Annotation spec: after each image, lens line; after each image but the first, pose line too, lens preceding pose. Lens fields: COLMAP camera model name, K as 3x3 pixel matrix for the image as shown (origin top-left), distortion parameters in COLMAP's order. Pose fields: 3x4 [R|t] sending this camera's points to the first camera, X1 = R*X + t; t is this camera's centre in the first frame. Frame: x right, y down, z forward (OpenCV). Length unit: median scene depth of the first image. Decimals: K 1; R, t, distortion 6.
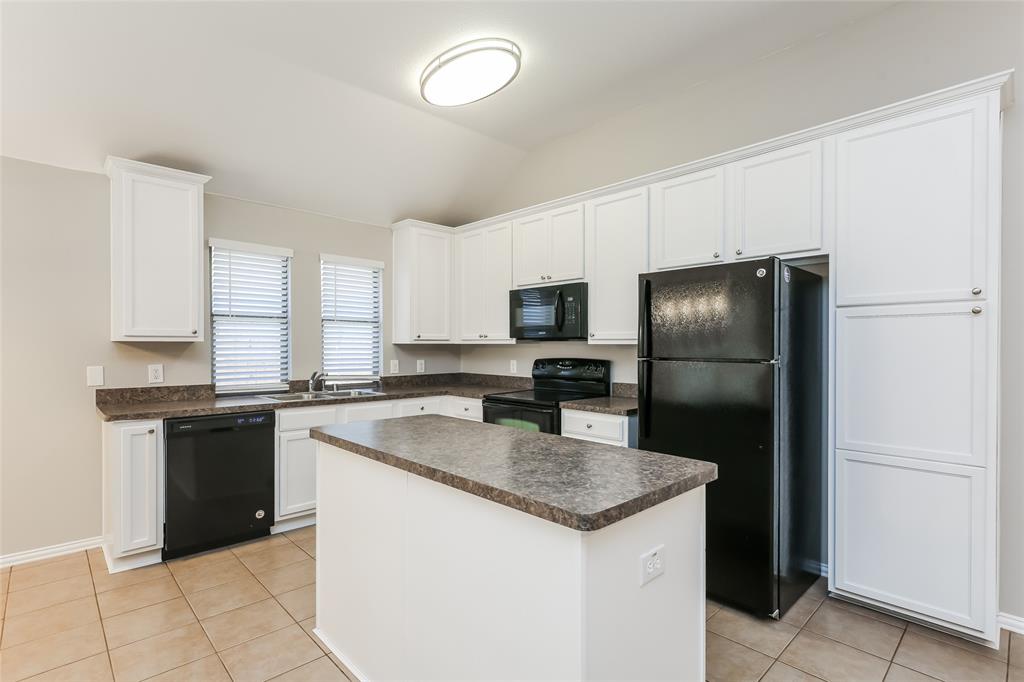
lens RADIAL K [[491.4, 0, 511.3], [0, 491.4, 348.4], [0, 0, 1]] dist [-0.001724, -0.000110]
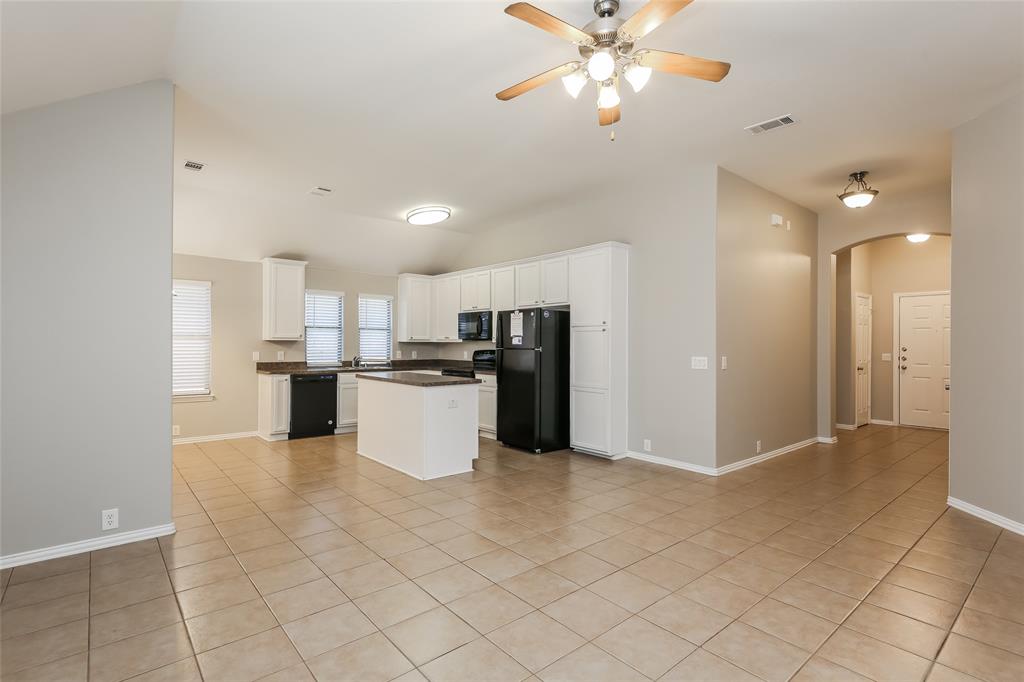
lens RADIAL K [[491.0, 0, 512.0], [0, 491.0, 341.0], [0, 0, 1]] dist [0.002061, 0.000331]
pose [[0.998222, 0.002998, -0.059531, 0.345272], [-0.003807, 0.999902, -0.013483, 0.012191], [0.059485, 0.013686, 0.998135, -0.935058]]
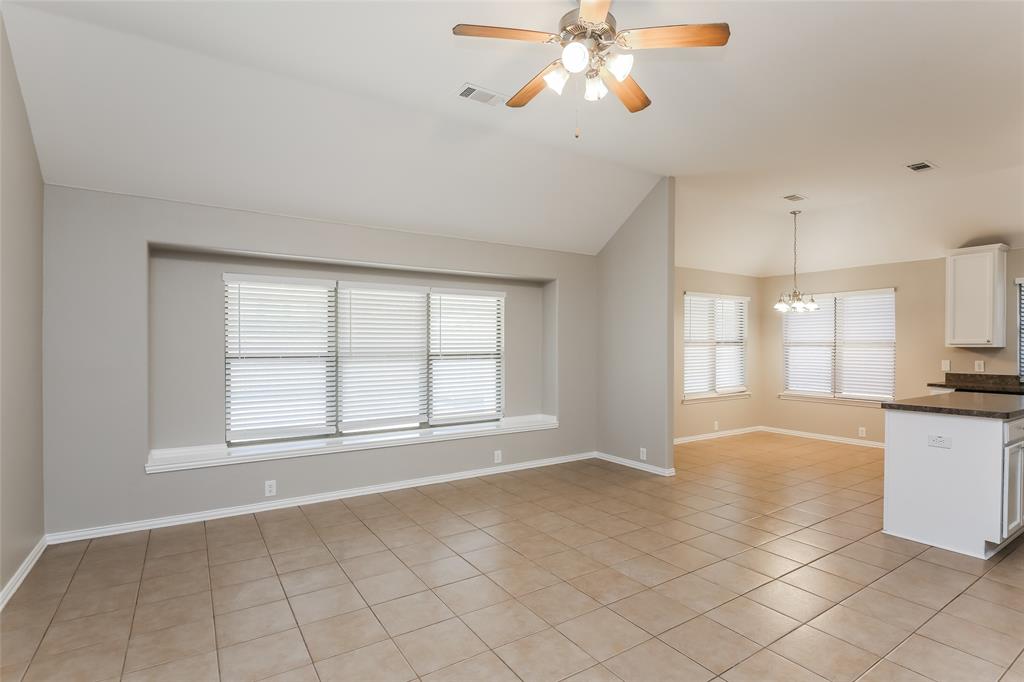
lens RADIAL K [[500.4, 0, 527.1], [0, 500.4, 344.7], [0, 0, 1]] dist [-0.023435, -0.001001]
pose [[-0.175269, -0.008238, -0.984486, 1.096830], [-0.010573, 0.999923, -0.006484, 0.004506], [0.984464, 0.009272, -0.175343, -0.208870]]
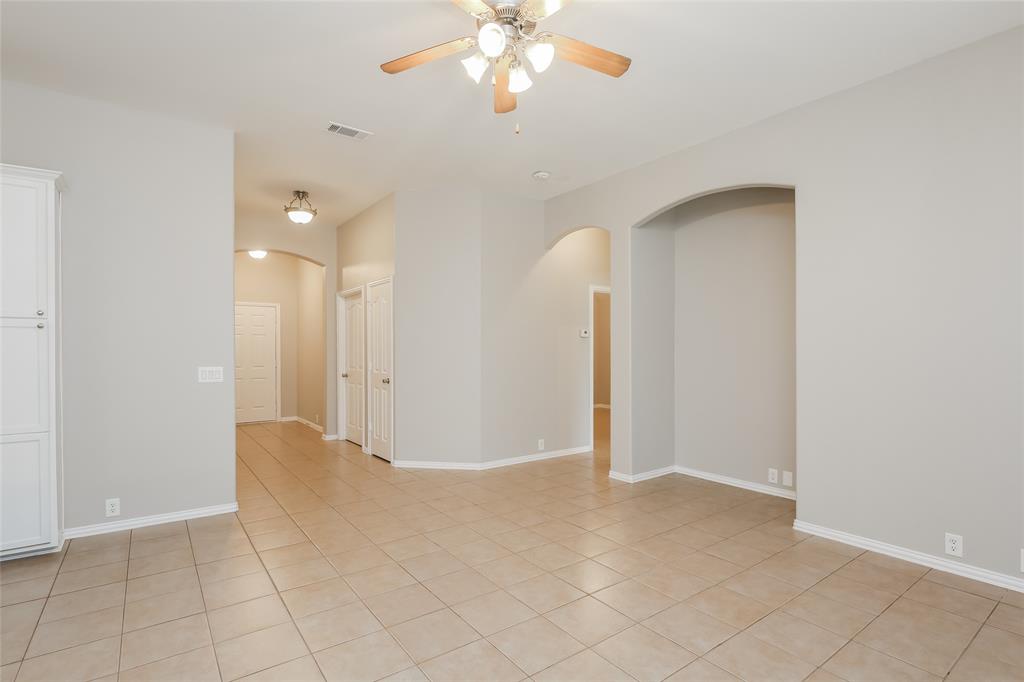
lens RADIAL K [[491.4, 0, 511.3], [0, 491.4, 348.4], [0, 0, 1]] dist [-0.001724, -0.000110]
pose [[0.130803, -0.002551, 0.991405, -0.181800], [0.009422, 0.999955, 0.001330, 0.001459], [-0.991364, 0.009167, 0.130821, -0.331124]]
